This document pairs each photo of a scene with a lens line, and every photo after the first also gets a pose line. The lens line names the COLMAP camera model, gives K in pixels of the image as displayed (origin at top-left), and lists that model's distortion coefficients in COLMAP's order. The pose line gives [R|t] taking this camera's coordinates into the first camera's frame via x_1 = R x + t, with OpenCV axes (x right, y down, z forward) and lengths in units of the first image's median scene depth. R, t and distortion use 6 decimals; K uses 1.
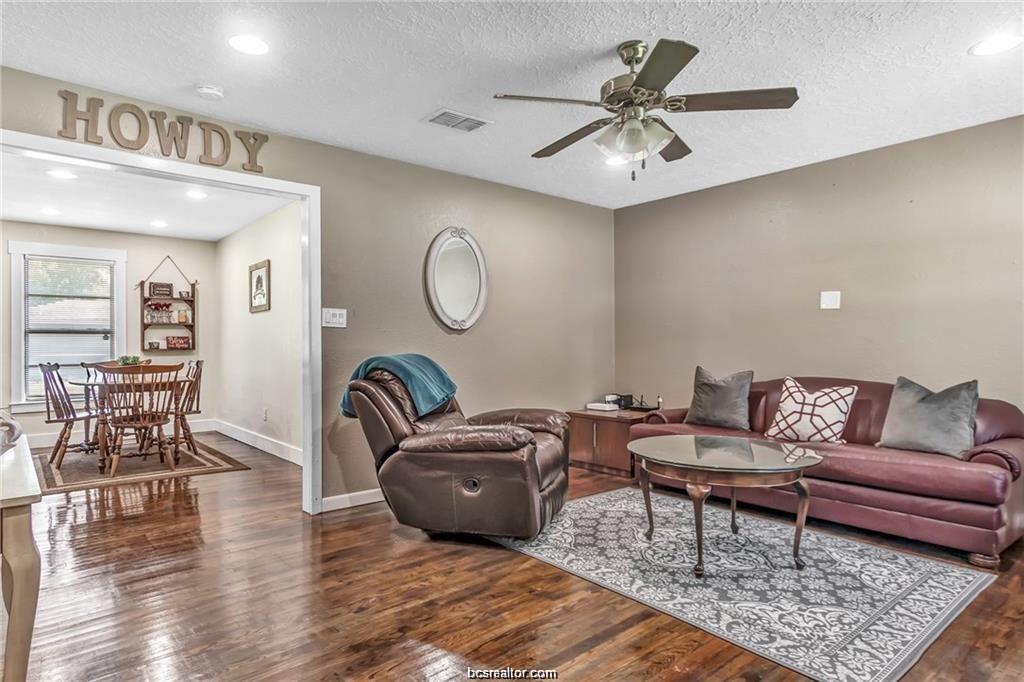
lens RADIAL K [[584.8, 0, 494.0], [0, 584.8, 345.3], [0, 0, 1]] dist [0.029909, 0.000158]
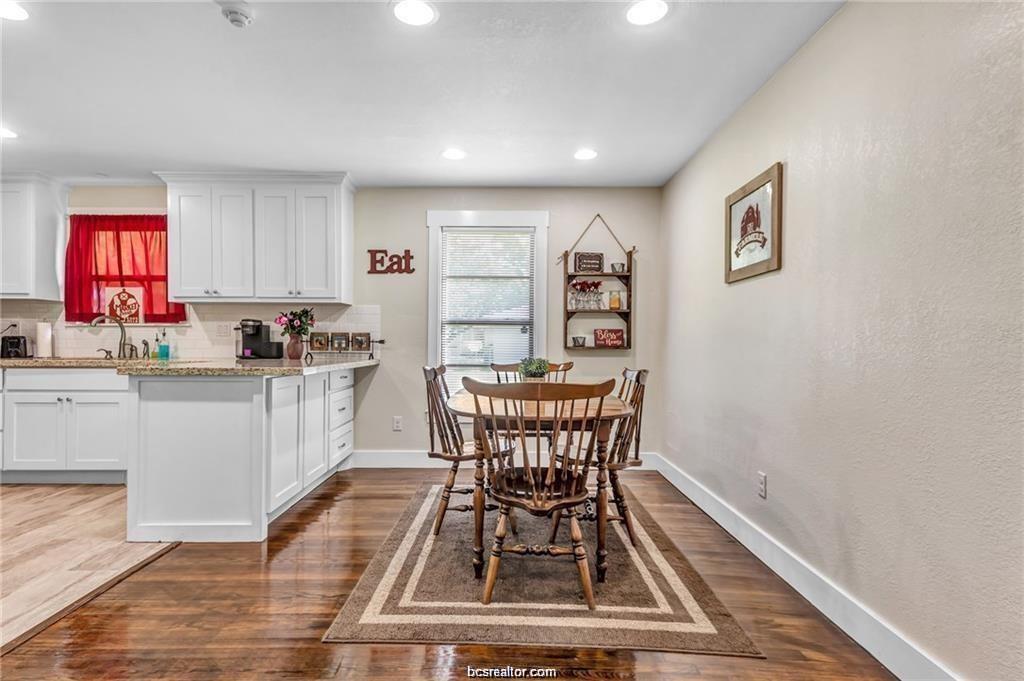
lens RADIAL K [[529.6, 0, 499.6], [0, 529.6, 341.7], [0, 0, 1]] dist [0.023155, -0.000652]
pose [[0.762420, 0.014745, -0.646915, -0.237249], [-0.013847, 0.999883, 0.006471, -0.002157], [0.646934, 0.004025, 0.762535, 0.455348]]
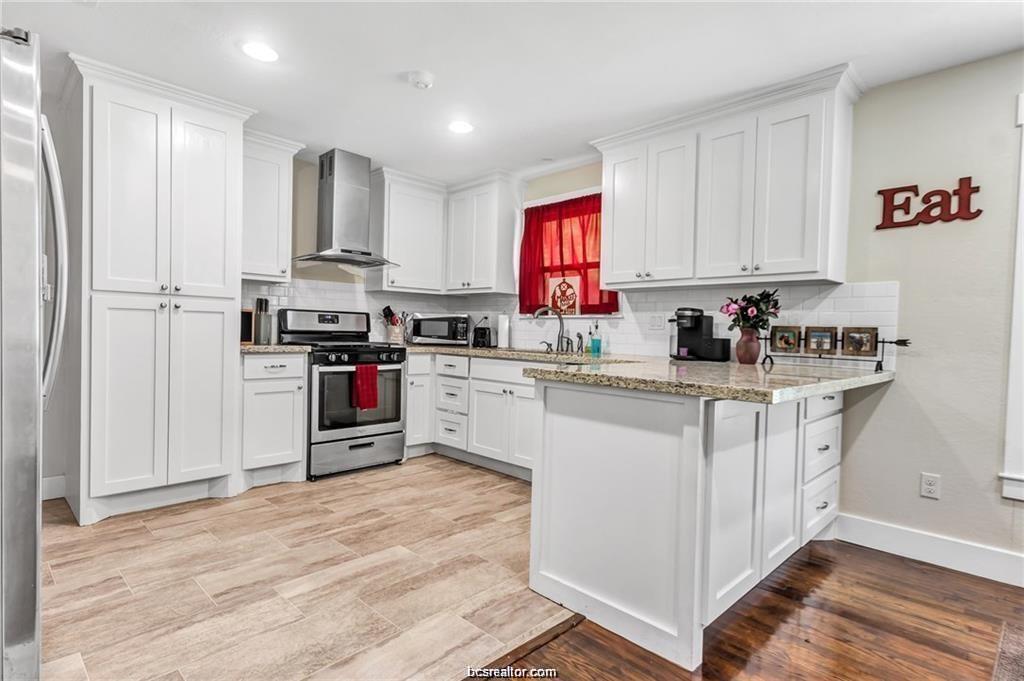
lens RADIAL K [[529.6, 0, 499.6], [0, 529.6, 341.7], [0, 0, 1]] dist [0.023155, -0.000652]
pose [[0.077175, 0.035102, -0.996399, -0.399705], [-0.026894, 0.999090, 0.033114, -0.001501], [0.996655, 0.024242, 0.078049, 0.535785]]
